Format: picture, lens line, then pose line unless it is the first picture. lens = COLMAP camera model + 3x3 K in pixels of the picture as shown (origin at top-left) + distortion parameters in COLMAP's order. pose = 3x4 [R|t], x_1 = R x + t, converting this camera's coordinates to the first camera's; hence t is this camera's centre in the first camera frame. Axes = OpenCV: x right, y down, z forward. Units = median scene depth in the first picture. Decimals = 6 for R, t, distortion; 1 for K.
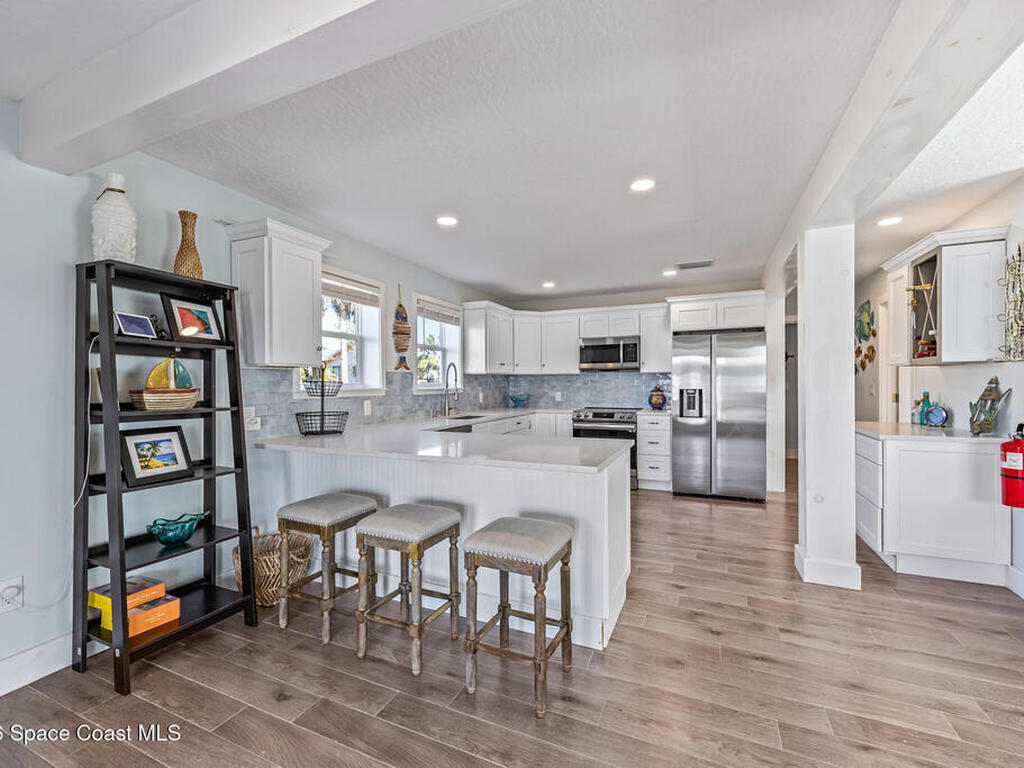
lens RADIAL K [[437.6, 0, 512.0], [0, 437.6, 384.0], [0, 0, 1]] dist [-0.000518, -0.000061]
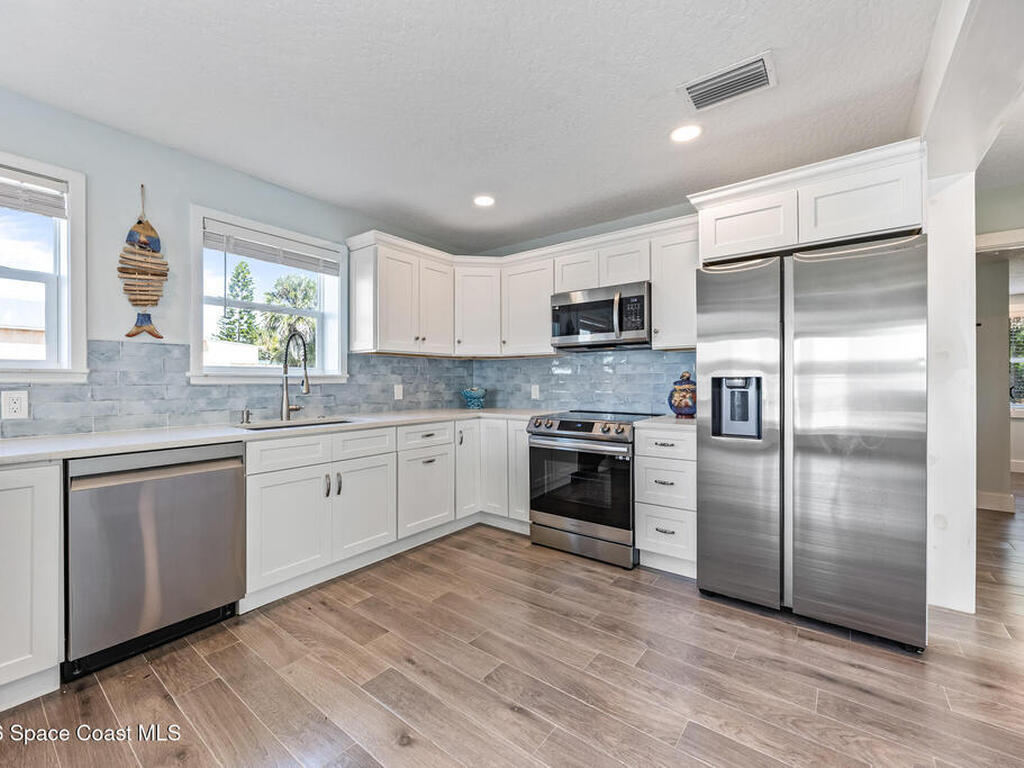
lens RADIAL K [[430.3, 0, 511.4], [0, 430.3, 379.6], [0, 0, 1]] dist [0.000769, 0.000073]
pose [[0.972820, 0.004963, -0.231509, 0.260679], [-0.006113, 0.999972, -0.004250, 0.015860], [0.231481, 0.005549, 0.972824, 0.458382]]
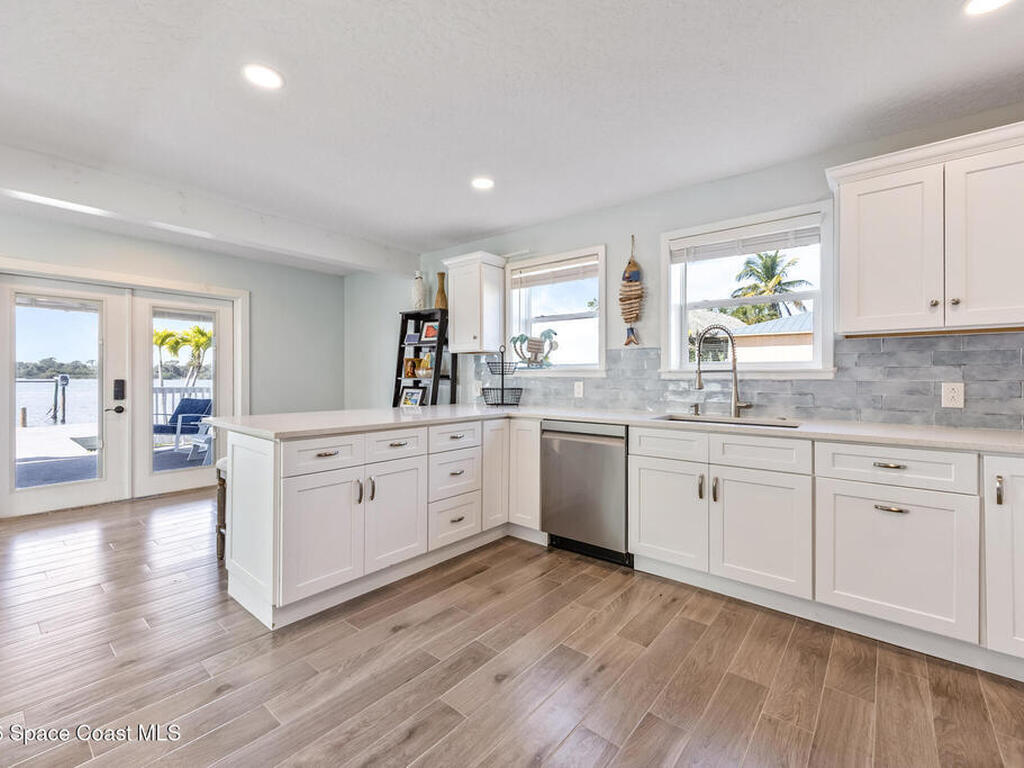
lens RADIAL K [[445.7, 0, 507.3], [0, 445.7, 375.2], [0, 0, 1]] dist [-0.000300, -0.000128]
pose [[-0.261422, 0.000935, -0.965224, 0.448275], [-0.004212, 0.999989, 0.002109, 0.015912], [0.965215, 0.004617, -0.261416, 0.789868]]
